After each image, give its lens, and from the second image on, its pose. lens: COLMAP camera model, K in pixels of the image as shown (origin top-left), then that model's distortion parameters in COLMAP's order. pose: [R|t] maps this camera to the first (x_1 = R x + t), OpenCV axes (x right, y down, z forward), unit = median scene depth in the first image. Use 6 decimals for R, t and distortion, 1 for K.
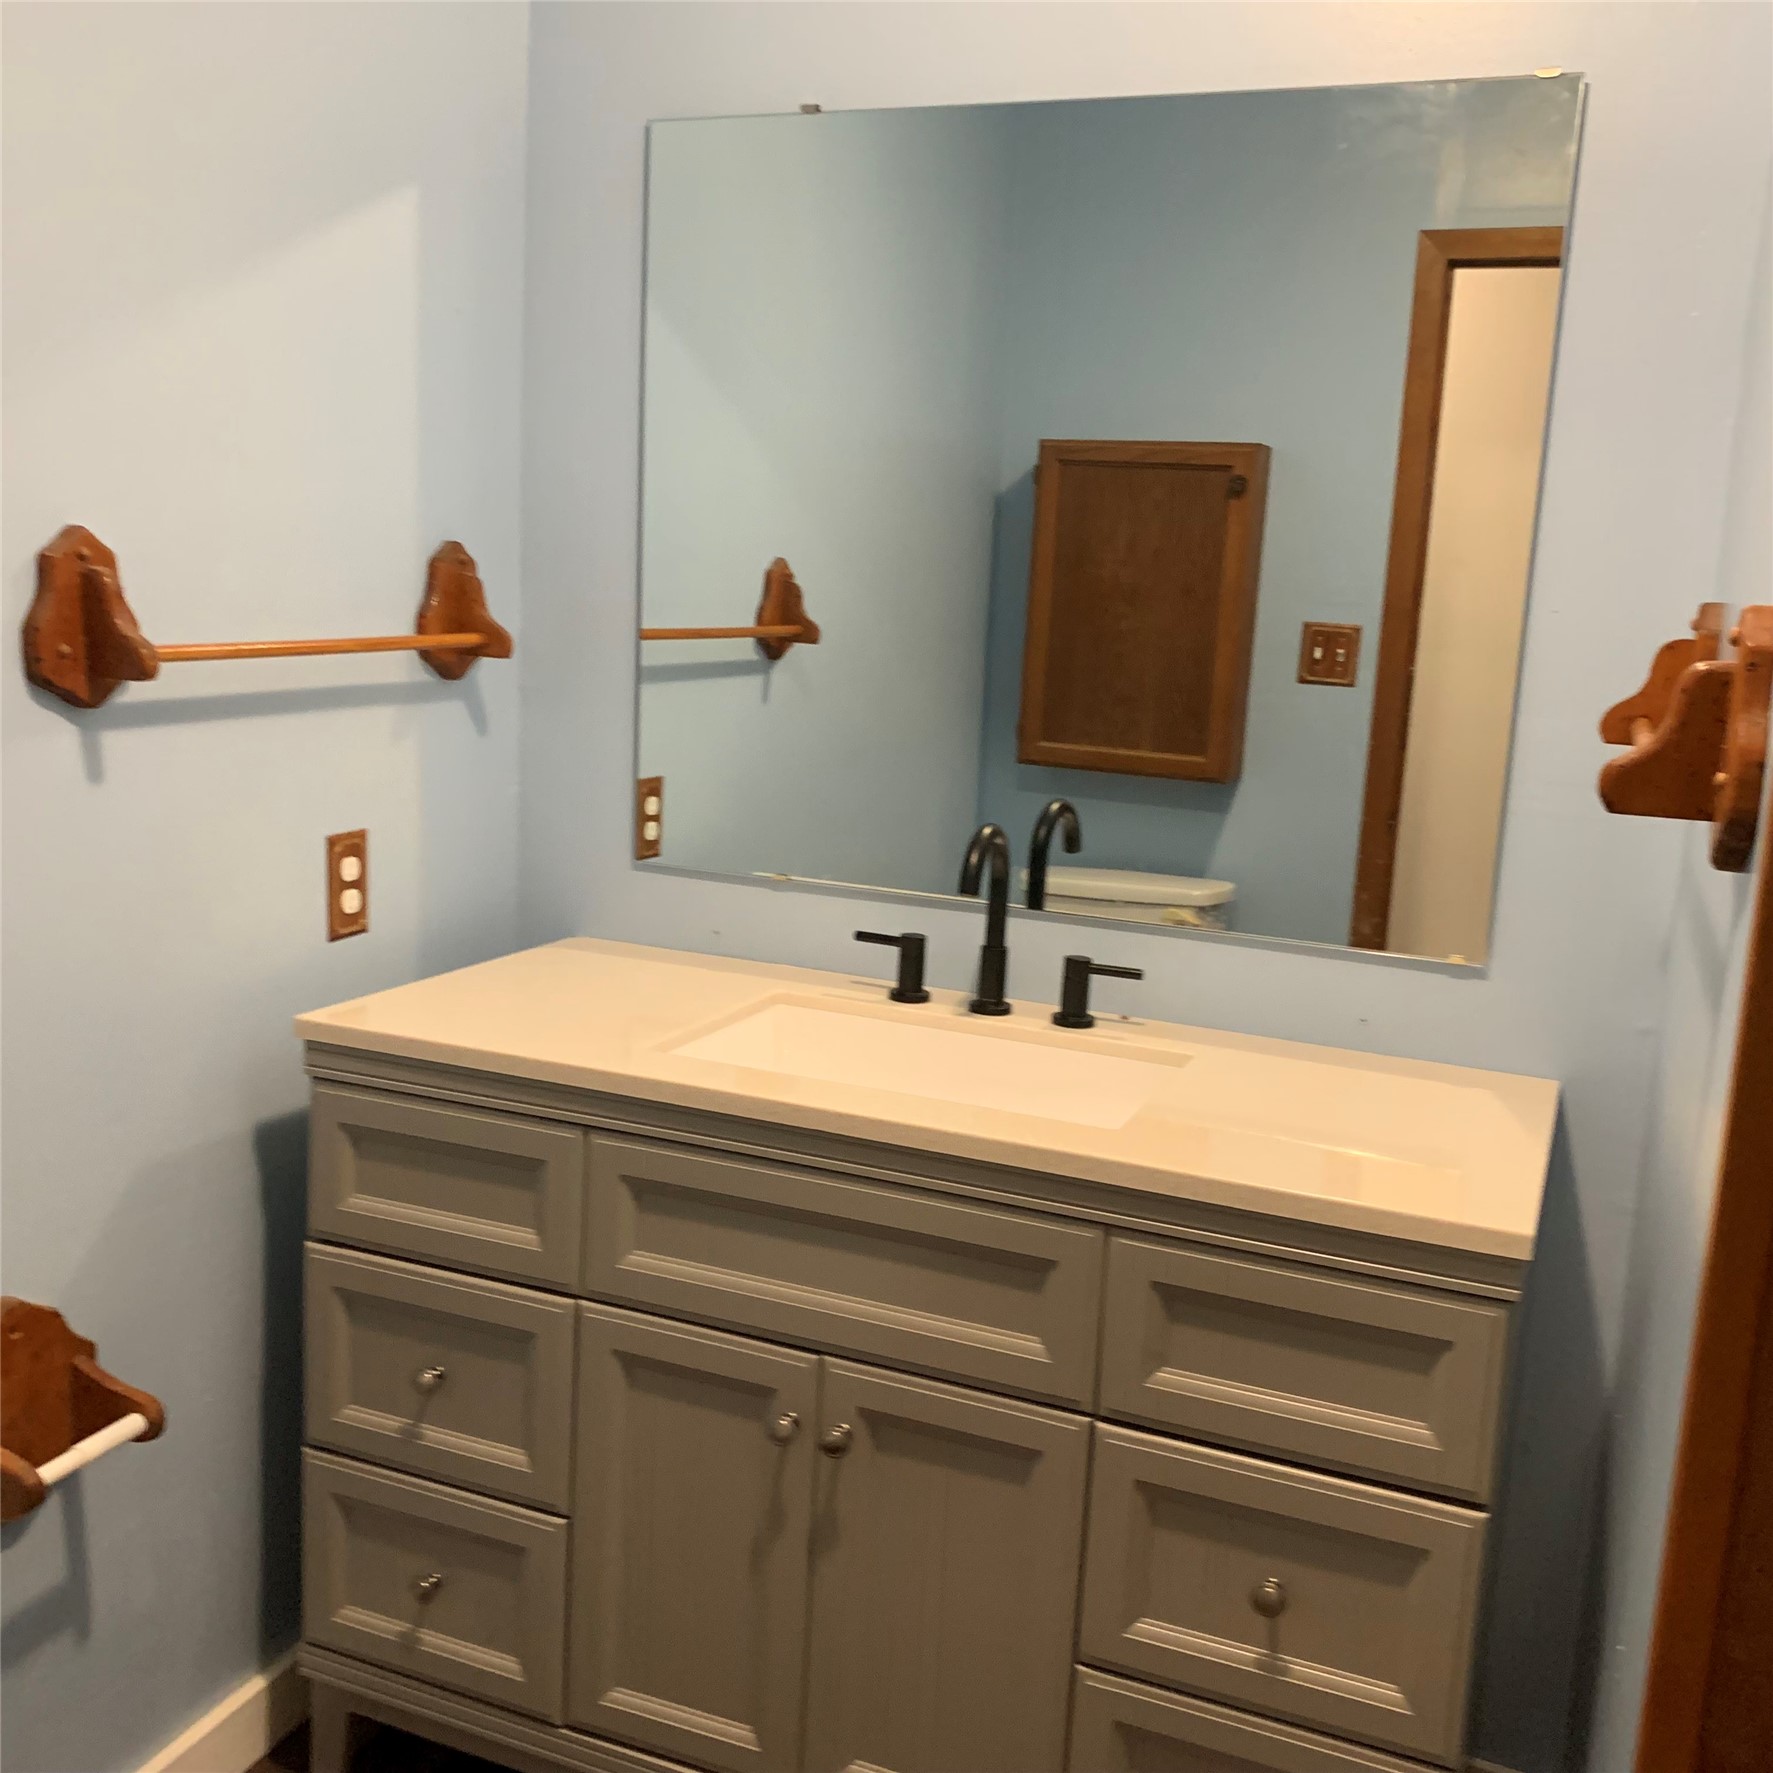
lens RADIAL K [[1808.8, 0, 886.6], [0, 1808.8, 902.8], [0, 0, 1]] dist [0.069904, -0.119236]
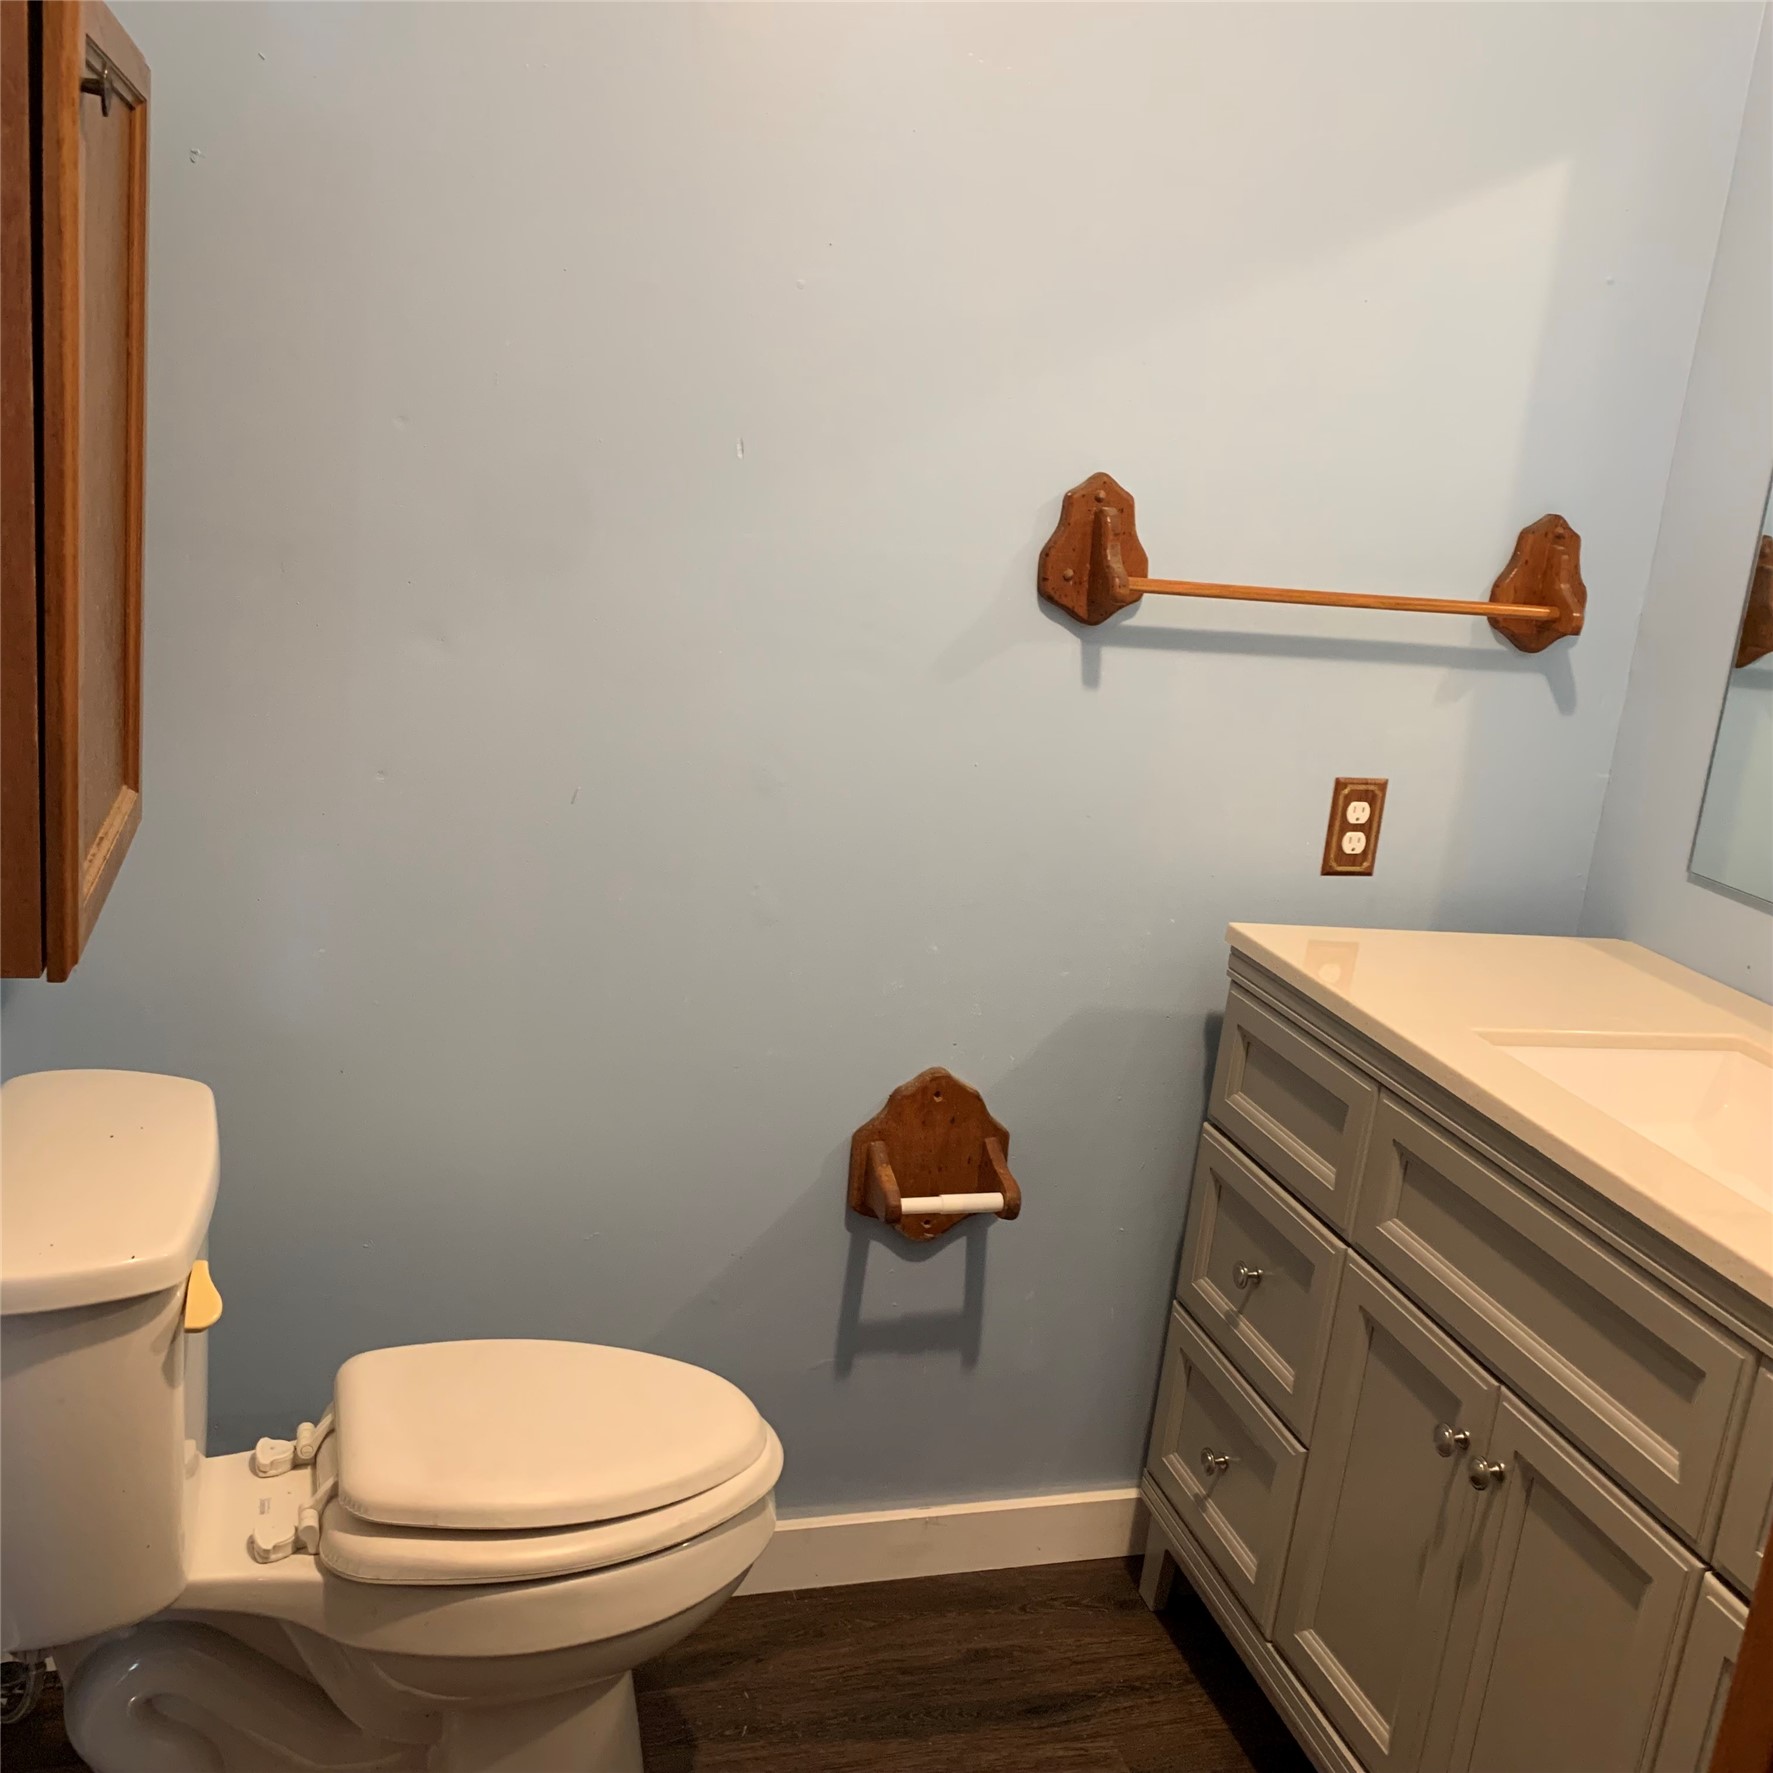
lens RADIAL K [[1829.3, 0, 880.9], [0, 1829.3, 899.0], [0, 0, 1]] dist [0.113224, -0.165246]
pose [[0.631325, 0.218937, -0.743972, 0.387553], [-0.217549, 0.970802, 0.101079, -0.020117], [0.744379, 0.098036, 0.660521, 0.093119]]
